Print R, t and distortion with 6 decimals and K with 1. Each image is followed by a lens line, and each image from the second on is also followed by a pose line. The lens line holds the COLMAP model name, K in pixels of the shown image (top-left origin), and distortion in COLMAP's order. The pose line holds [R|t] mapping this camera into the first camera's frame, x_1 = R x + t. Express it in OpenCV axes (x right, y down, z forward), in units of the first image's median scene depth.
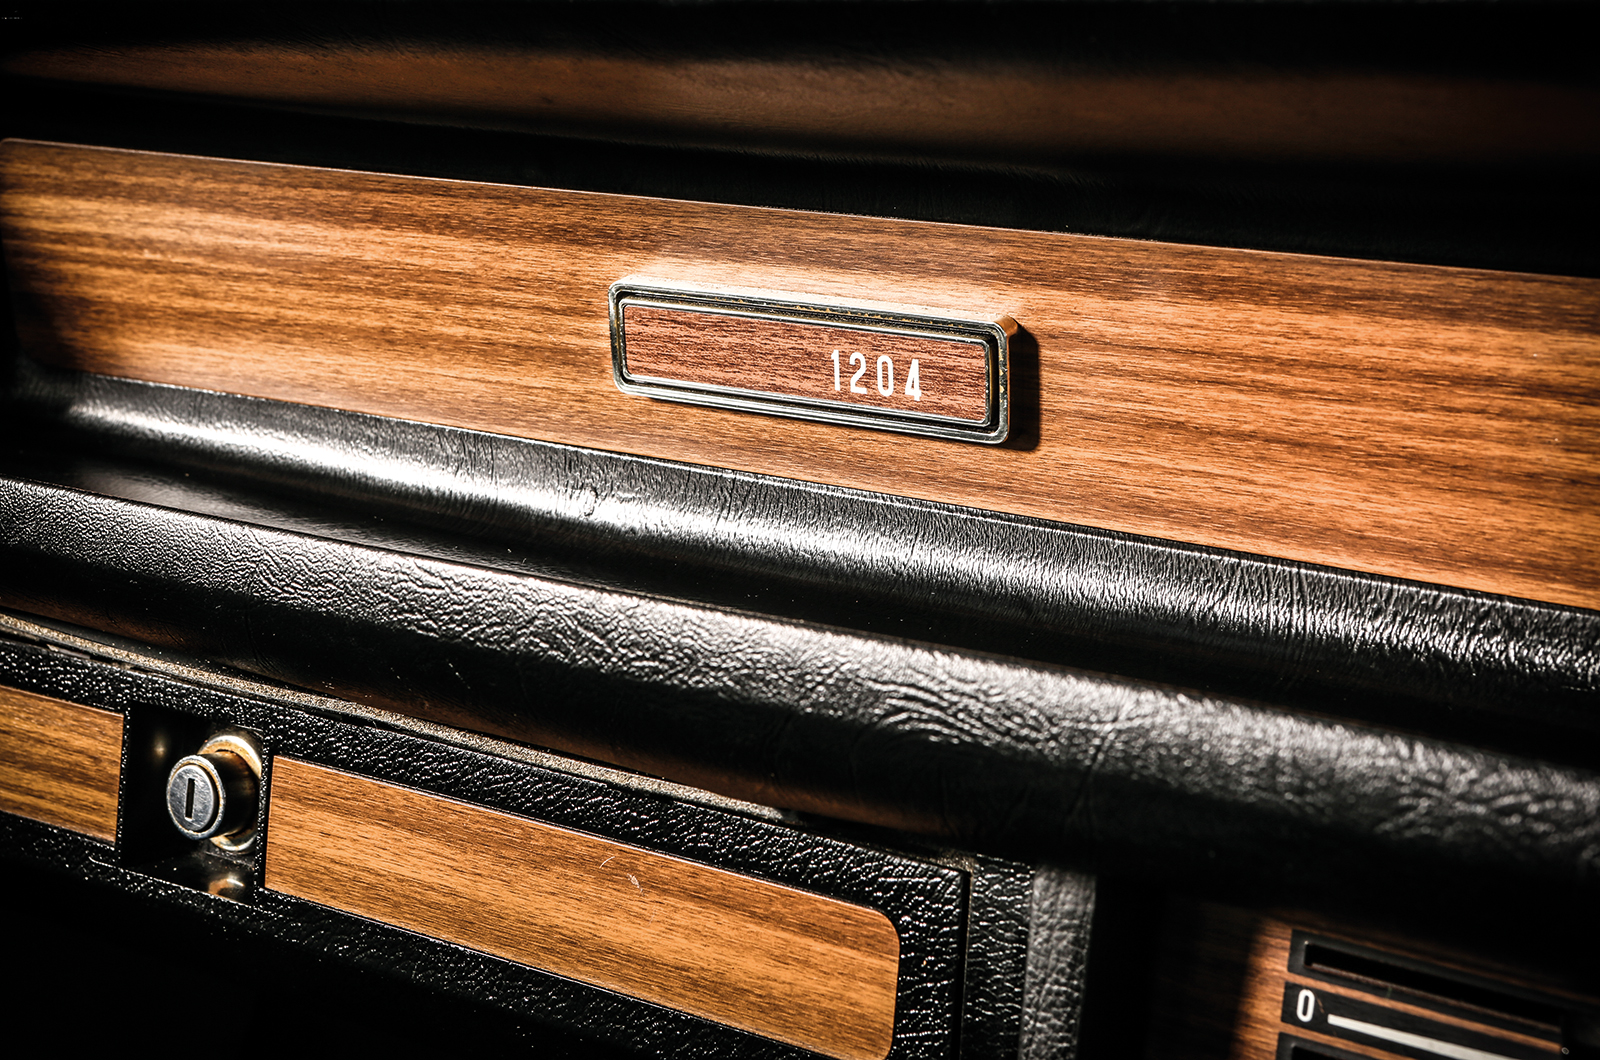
lens RADIAL K [[2570.8, 0, 800.0], [0, 2570.8, 530.0], [0, 0, 1]] dist [0.242593, 0.010760]
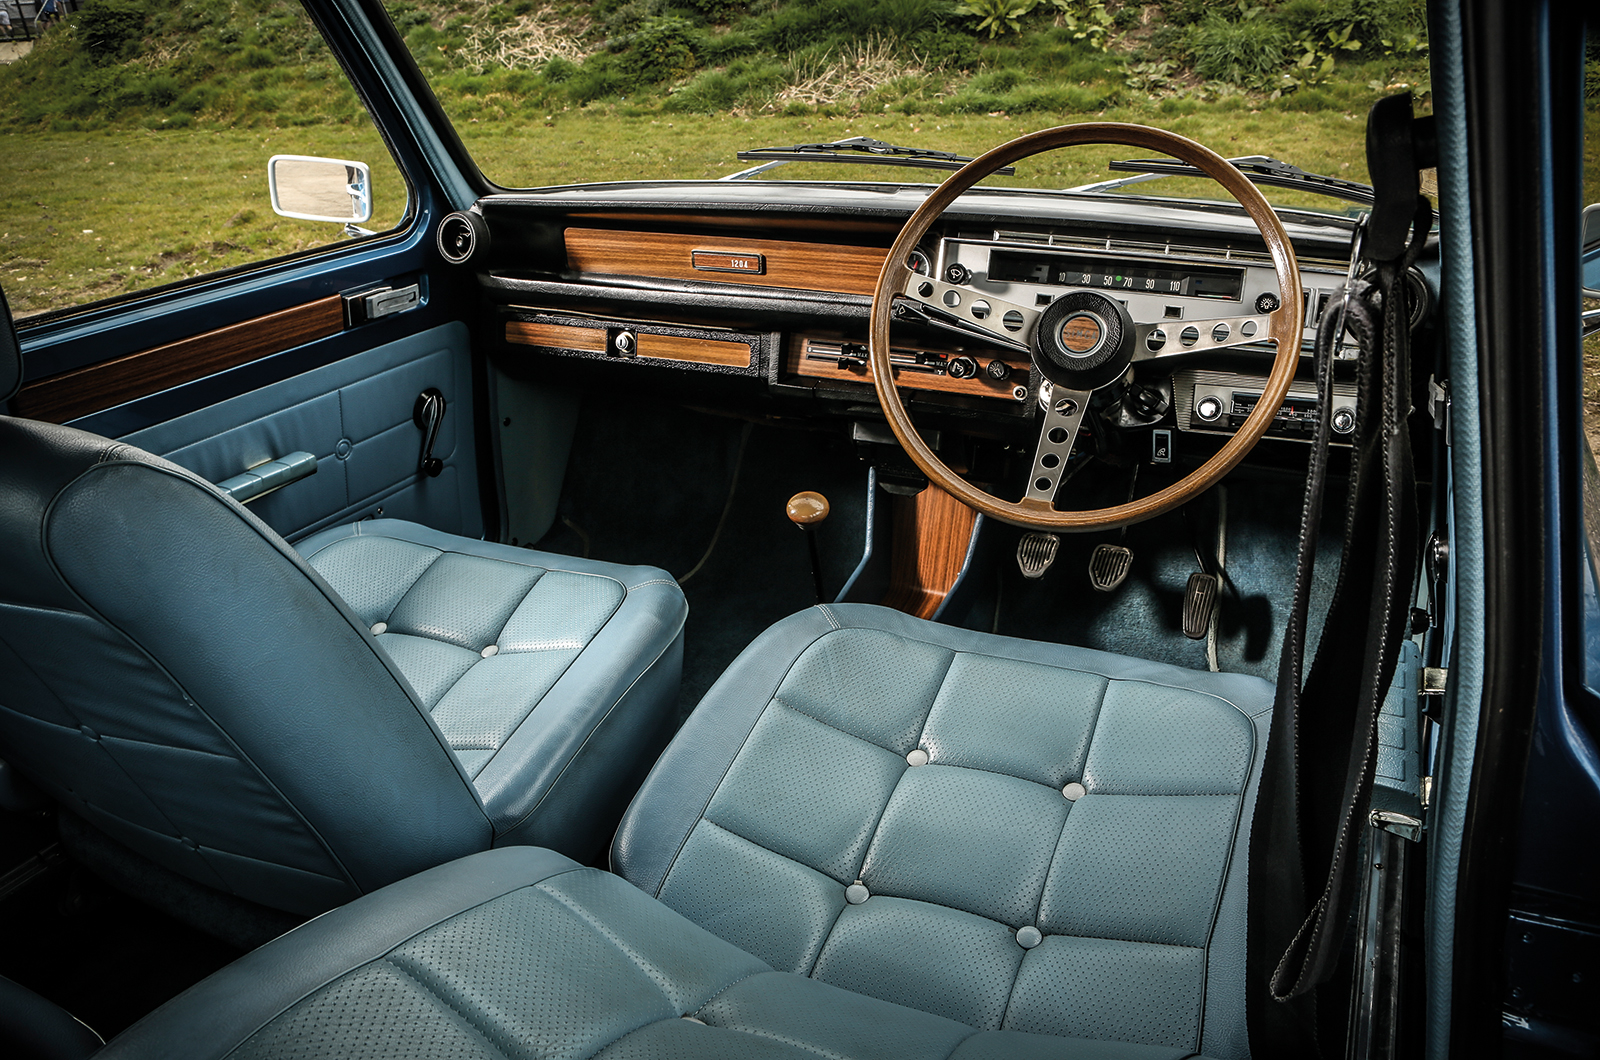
lens RADIAL K [[1300.6, 0, 800.0], [0, 1300.6, 530.0], [0, 0, 1]] dist [-0.001000, -0.000167]
pose [[0.982869, -0.057783, 0.175015, -0.377622], [0.039980, 0.993816, 0.103592, 0.236044], [-0.179919, -0.094820, 0.979101, -1.971251]]
